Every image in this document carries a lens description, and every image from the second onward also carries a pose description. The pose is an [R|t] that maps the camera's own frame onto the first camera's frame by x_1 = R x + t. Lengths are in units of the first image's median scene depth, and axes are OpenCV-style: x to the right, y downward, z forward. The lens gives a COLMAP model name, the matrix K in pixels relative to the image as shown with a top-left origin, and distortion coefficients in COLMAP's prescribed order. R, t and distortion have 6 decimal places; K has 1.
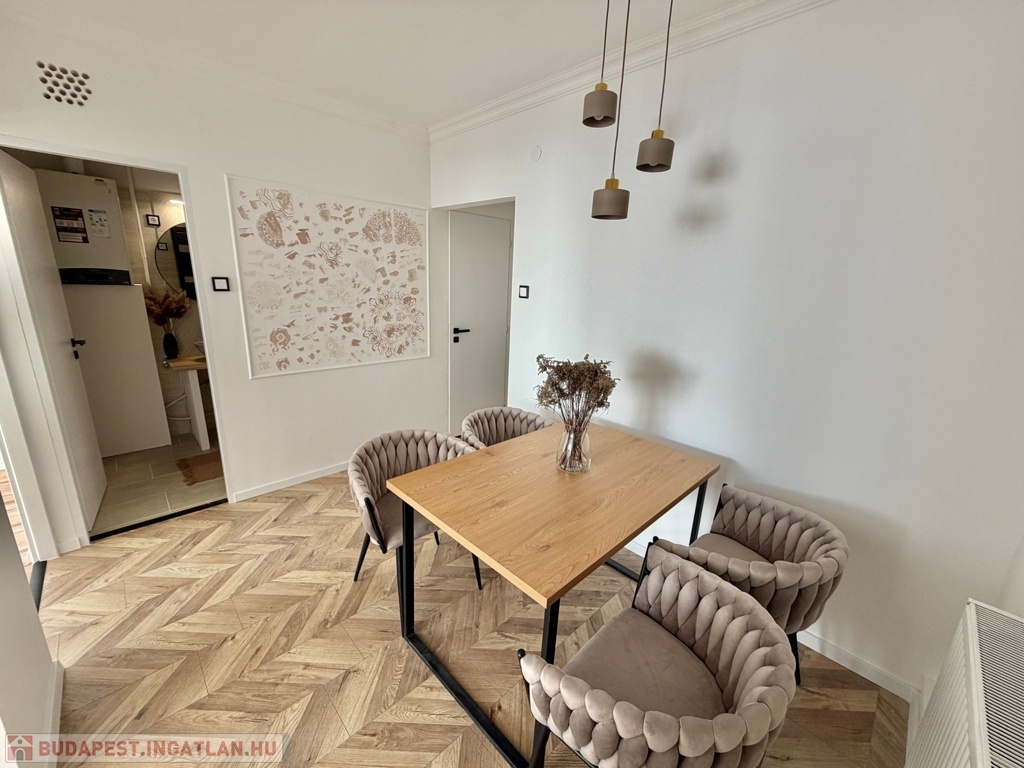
lens RADIAL K [[408.4, 0, 509.6], [0, 408.4, 383.8], [0, 0, 1]] dist [0.000371, 0.000056]
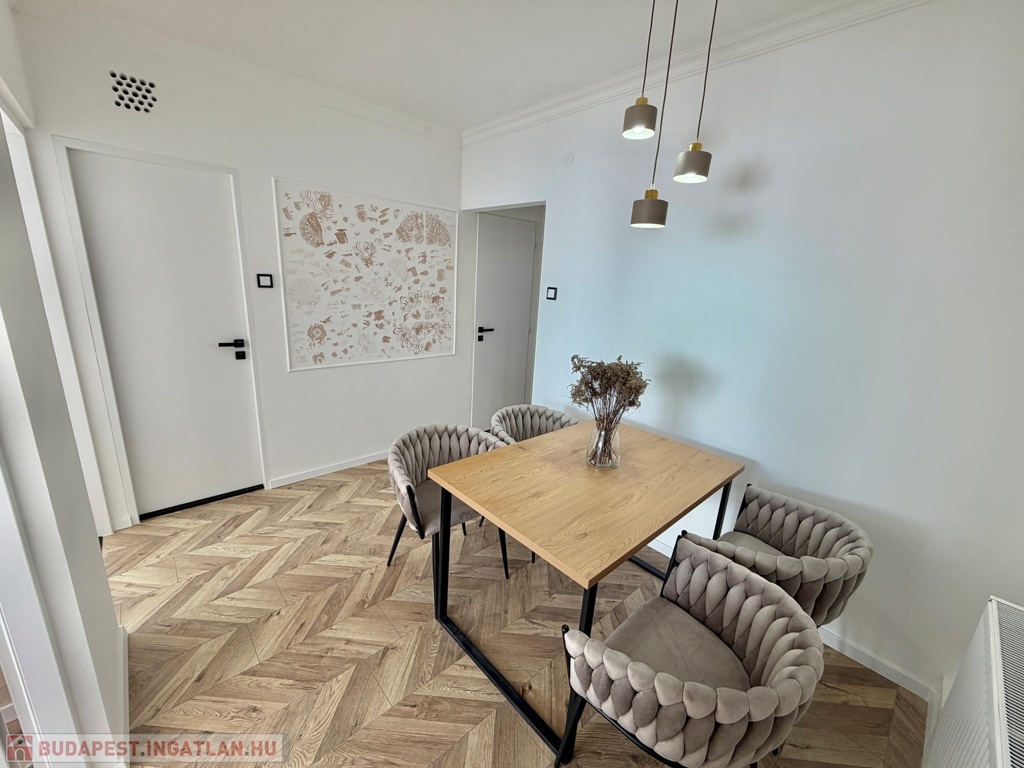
lens RADIAL K [[408.4, 0, 509.6], [0, 408.4, 383.8], [0, 0, 1]] dist [0.000371, 0.000056]
pose [[0.999315, 0.025161, -0.027148, -0.058370], [-0.025133, 0.999683, 0.001378, 0.005603], [0.027174, -0.000695, 0.999630, -0.049873]]
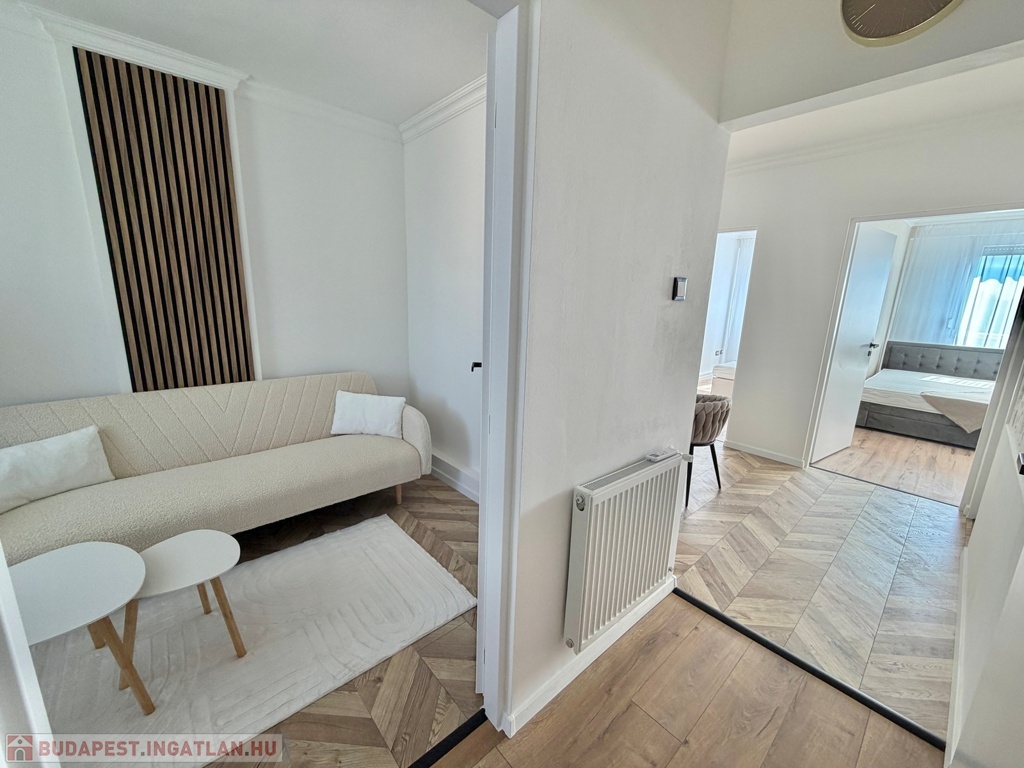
lens RADIAL K [[408.4, 0, 509.6], [0, 408.4, 383.8], [0, 0, 1]] dist [0.000371, 0.000056]
pose [[-0.996896, -0.074302, 0.026014, 0.448875], [-0.054496, 0.889799, 0.453087, -0.585674], [-0.056813, 0.450263, -0.891086, 2.610325]]
